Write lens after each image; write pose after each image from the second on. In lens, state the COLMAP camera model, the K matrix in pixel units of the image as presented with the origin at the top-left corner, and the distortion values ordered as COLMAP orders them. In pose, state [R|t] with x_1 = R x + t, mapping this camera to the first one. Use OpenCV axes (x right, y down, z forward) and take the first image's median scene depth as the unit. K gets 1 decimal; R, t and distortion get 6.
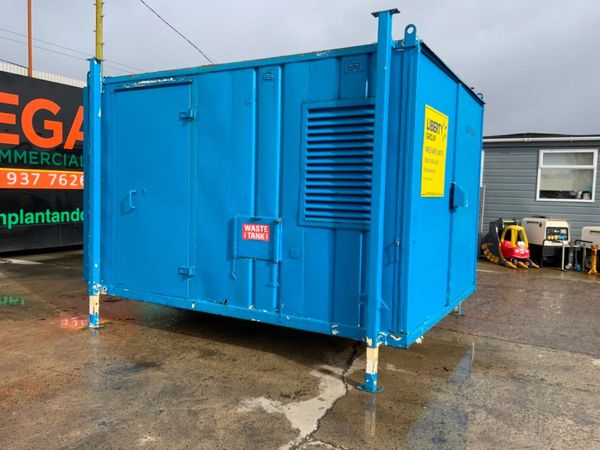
lens RADIAL K [[494.0, 0, 300.0], [0, 494.0, 225.0], [0, 0, 1]] dist [0.125729, -0.245524]
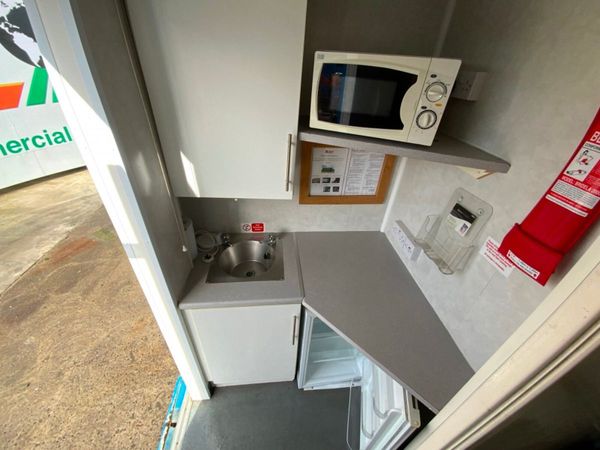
lens RADIAL K [[242.4, 0, 300.0], [0, 242.4, 225.0], [0, 0, 1]] dist [0.025780, -0.017727]
pose [[0.579079, 0.457894, -0.674538, -0.172766], [-0.083627, 0.856375, 0.509537, -0.261529], [0.810971, -0.238653, 0.534201, 1.201280]]
